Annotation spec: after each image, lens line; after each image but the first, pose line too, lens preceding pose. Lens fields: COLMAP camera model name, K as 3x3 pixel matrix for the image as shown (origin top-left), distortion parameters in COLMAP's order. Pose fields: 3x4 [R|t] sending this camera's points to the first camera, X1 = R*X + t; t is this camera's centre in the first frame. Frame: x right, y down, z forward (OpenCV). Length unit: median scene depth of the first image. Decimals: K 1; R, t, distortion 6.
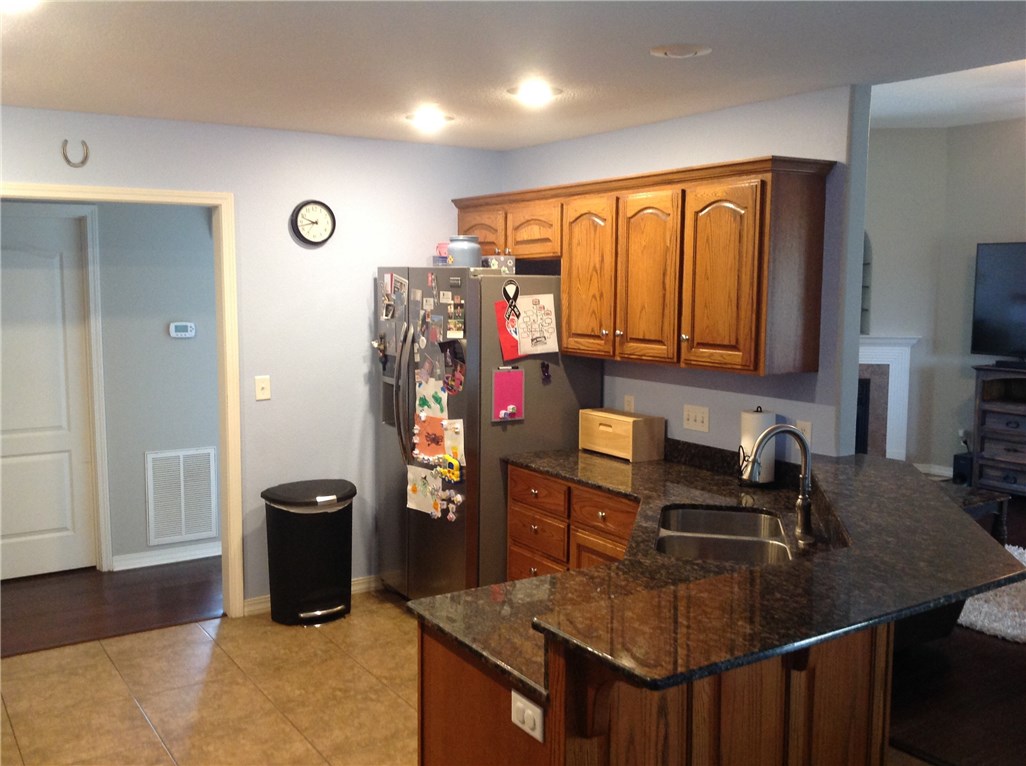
lens RADIAL K [[975.3, 0, 513.0], [0, 975.3, 383.0], [0, 0, 1]] dist [0.154633, -0.376970]
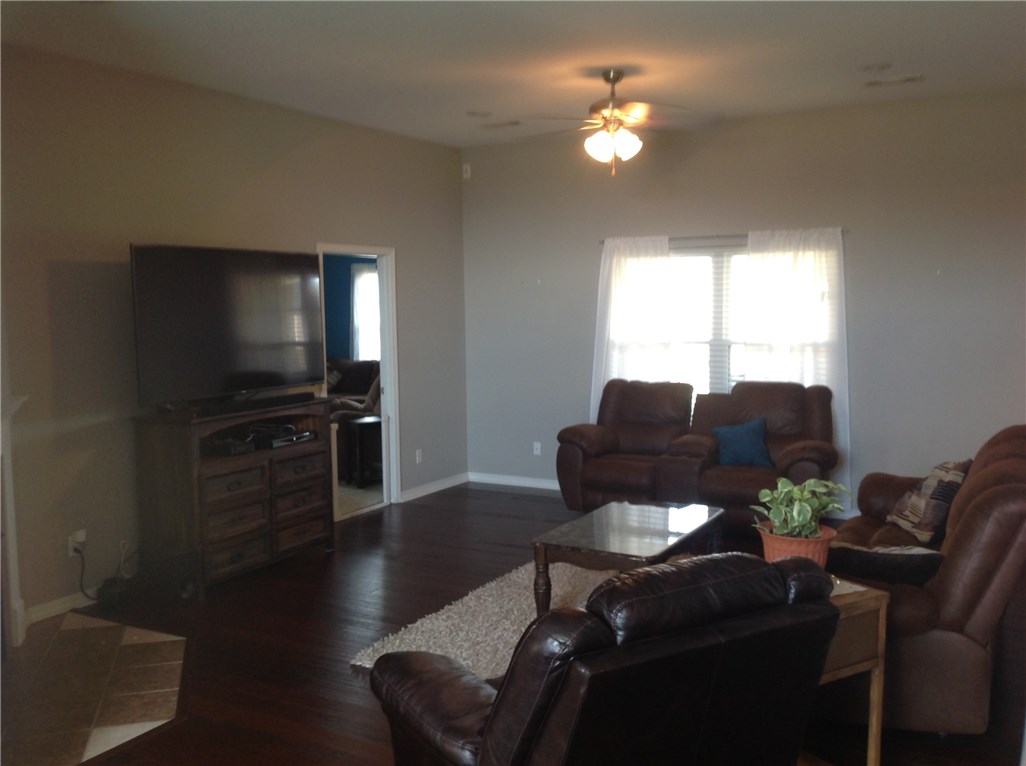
lens RADIAL K [[975.3, 0, 513.0], [0, 975.3, 383.0], [0, 0, 1]] dist [0.154633, -0.376970]
pose [[-0.457967, -0.077225, 0.885608, -0.252916], [0.104691, 0.984602, 0.139996, -0.115958], [-0.882783, 0.156828, -0.442831, 1.096297]]
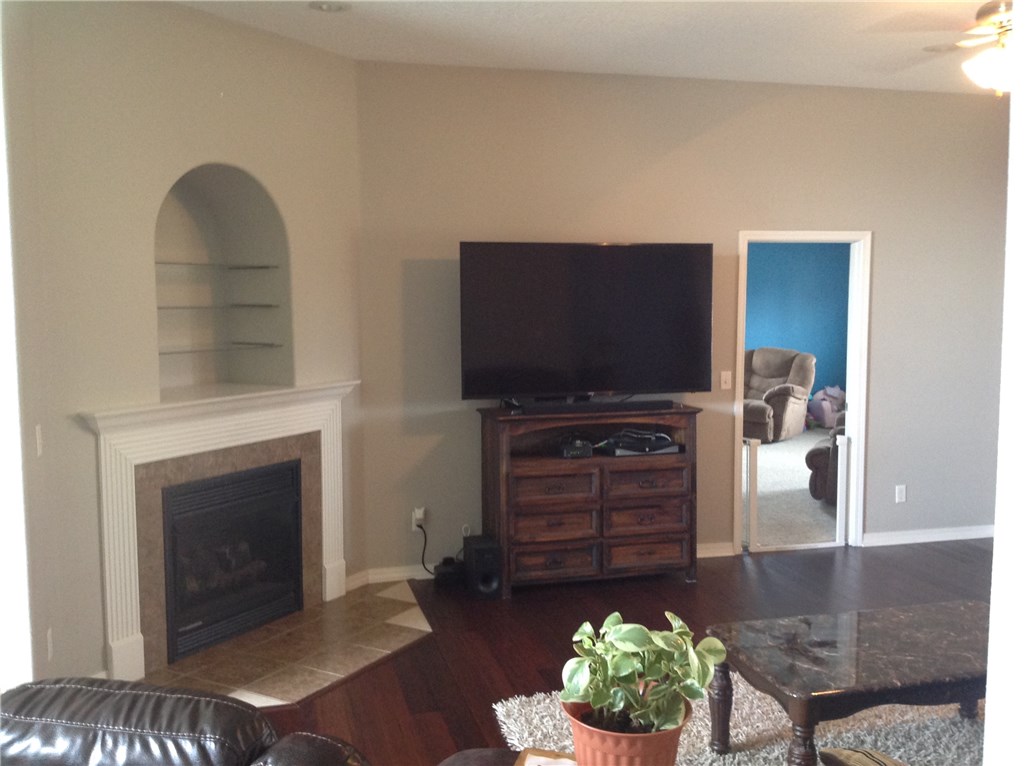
lens RADIAL K [[975.3, 0, 513.0], [0, 975.3, 383.0], [0, 0, 1]] dist [0.154633, -0.376970]
pose [[0.324262, -0.091901, 0.941493, -0.176057], [0.104076, 0.992694, 0.061054, -0.081377], [-0.940225, 0.078189, 0.331457, 0.755001]]
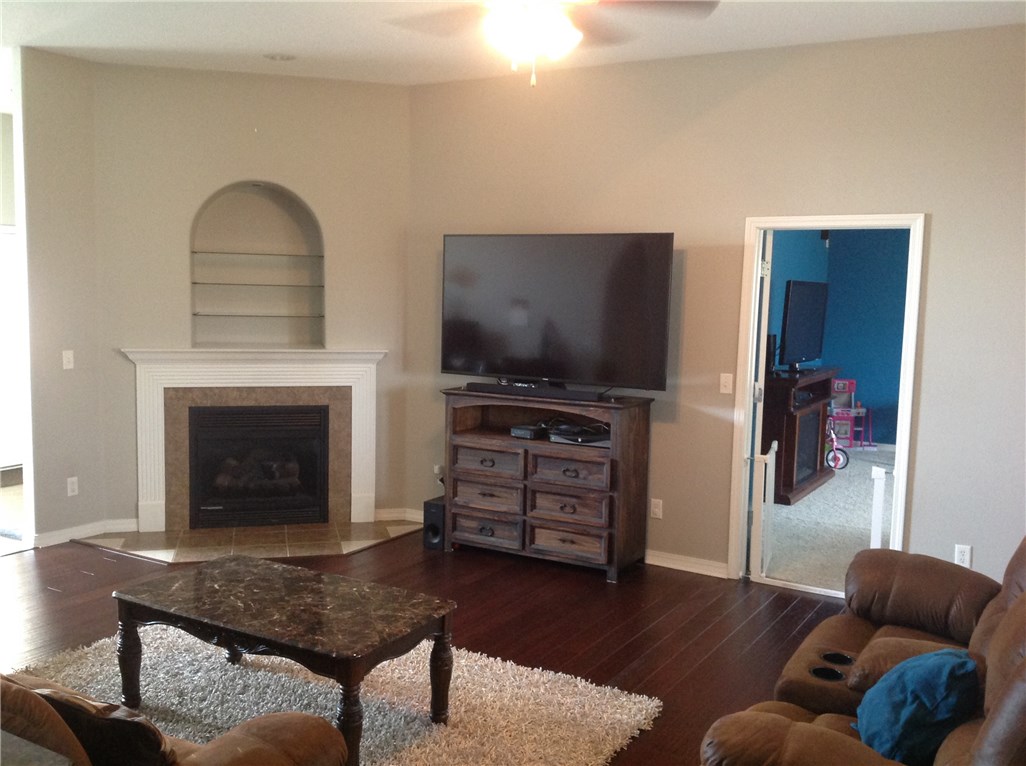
lens RADIAL K [[975.3, 0, 513.0], [0, 975.3, 383.0], [0, 0, 1]] dist [0.154633, -0.376970]
pose [[0.903085, -0.028446, 0.428518, 0.181521], [0.026555, 0.999593, 0.010390, -0.028650], [-0.428640, 0.001996, 0.903473, 0.270772]]
